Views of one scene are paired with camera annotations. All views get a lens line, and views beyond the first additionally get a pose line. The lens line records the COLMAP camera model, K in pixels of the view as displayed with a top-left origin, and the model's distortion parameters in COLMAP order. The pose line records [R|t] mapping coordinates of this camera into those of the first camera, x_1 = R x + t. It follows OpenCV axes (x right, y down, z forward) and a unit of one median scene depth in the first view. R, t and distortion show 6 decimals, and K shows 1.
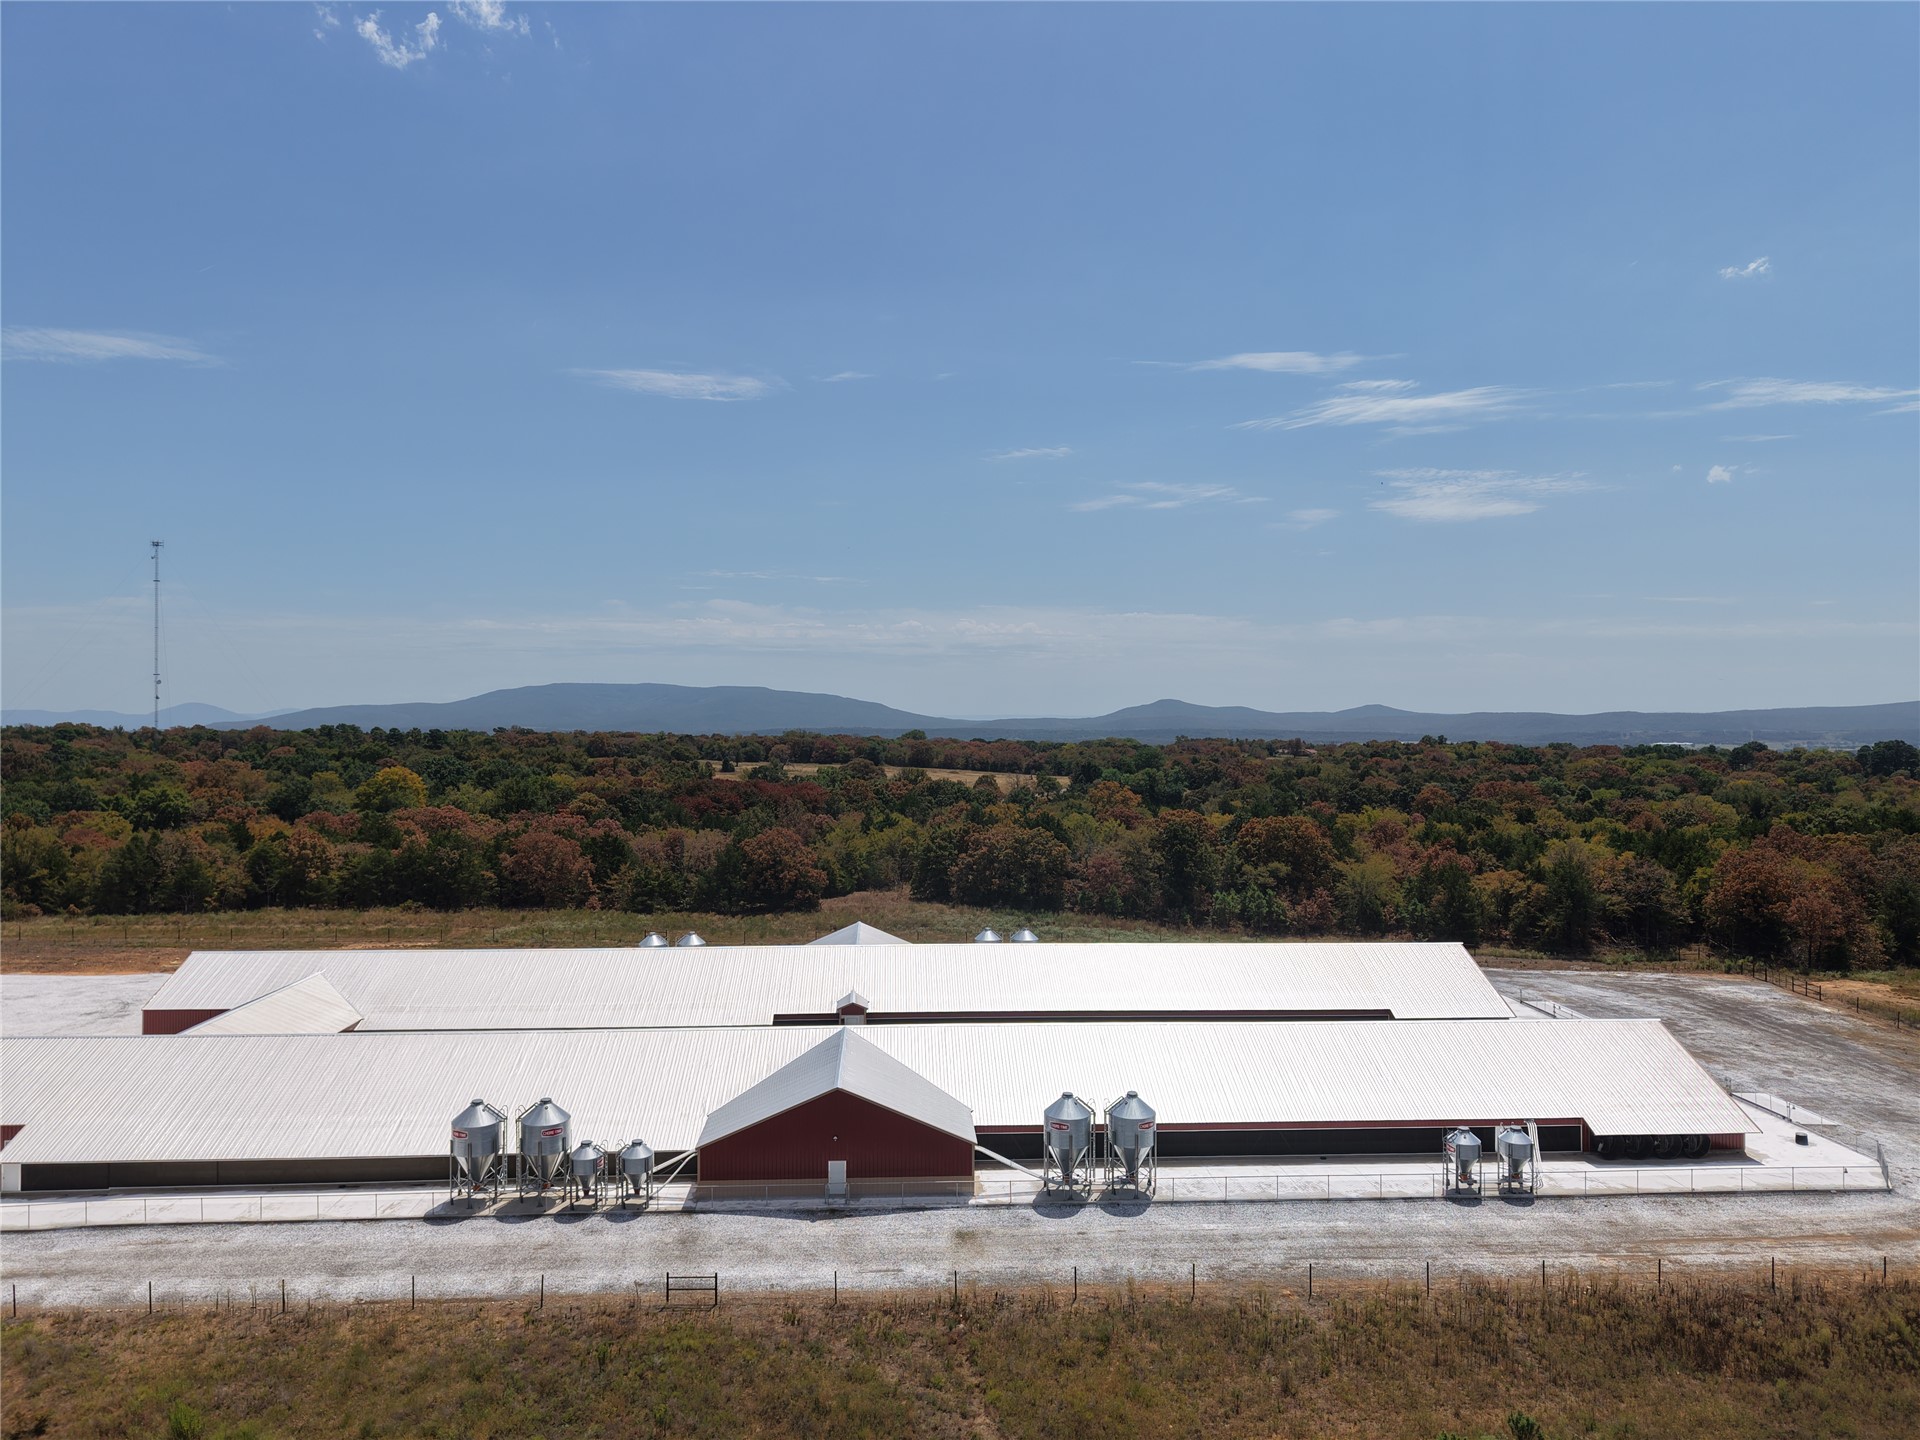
lens RADIAL K [[1287.8, 0, 958.3], [0, 1287.8, 733.0], [0, 0, 1]] dist [0.015915, -0.011484]
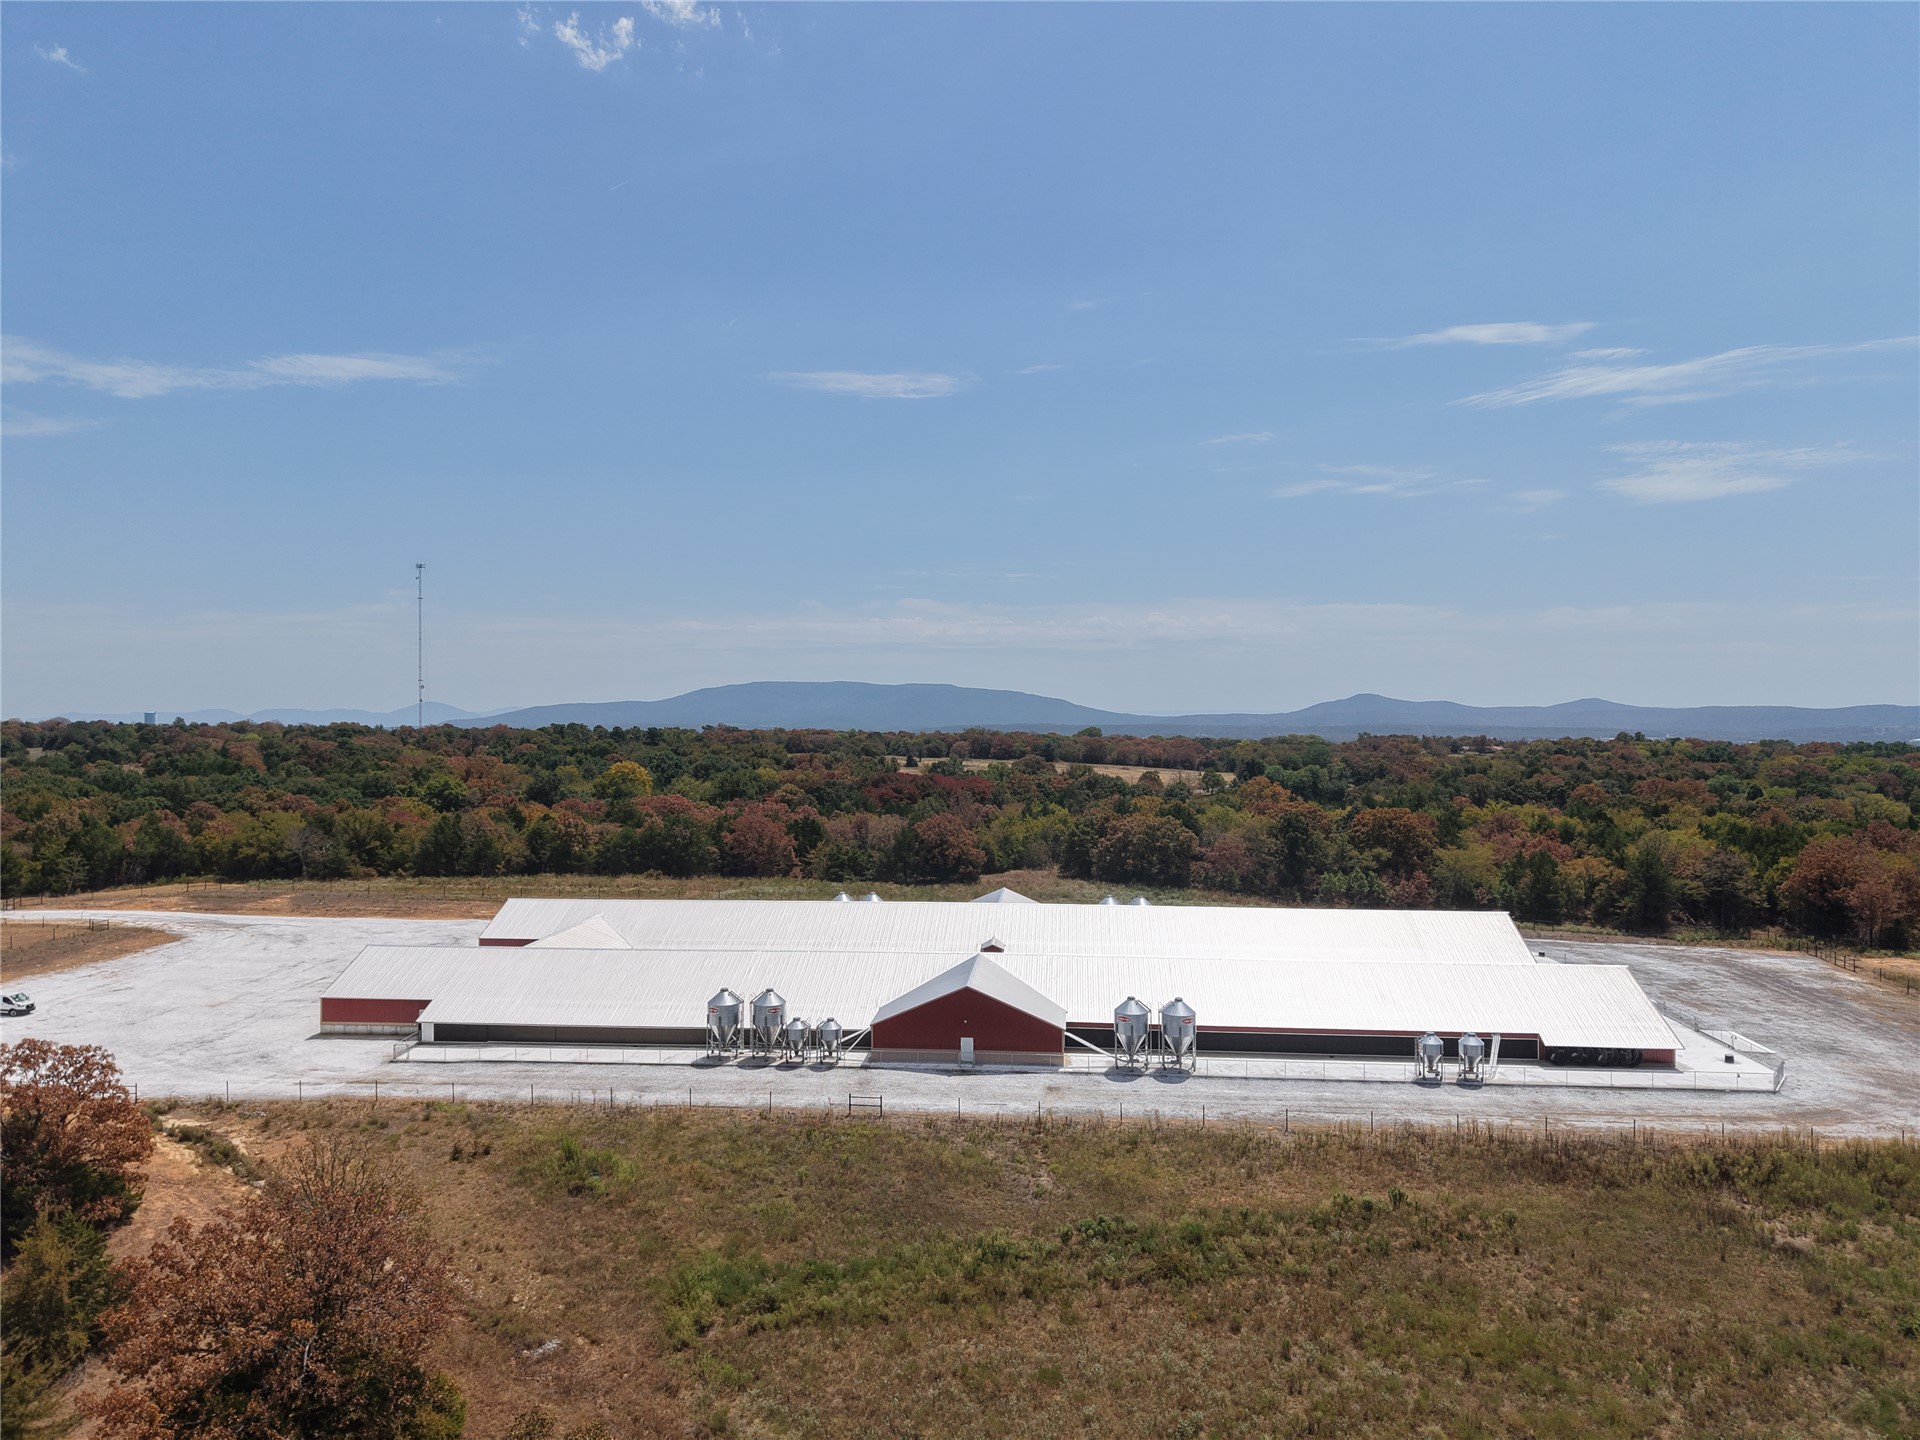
lens RADIAL K [[1287.8, 0, 958.3], [0, 1287.8, 733.0], [0, 0, 1]] dist [0.015915, -0.011484]
pose [[0.989484, -0.000522, -0.144639, 0.098224], [0.000981, 0.999995, 0.003106, -0.010143], [0.144637, -0.003215, 0.989480, -0.391842]]
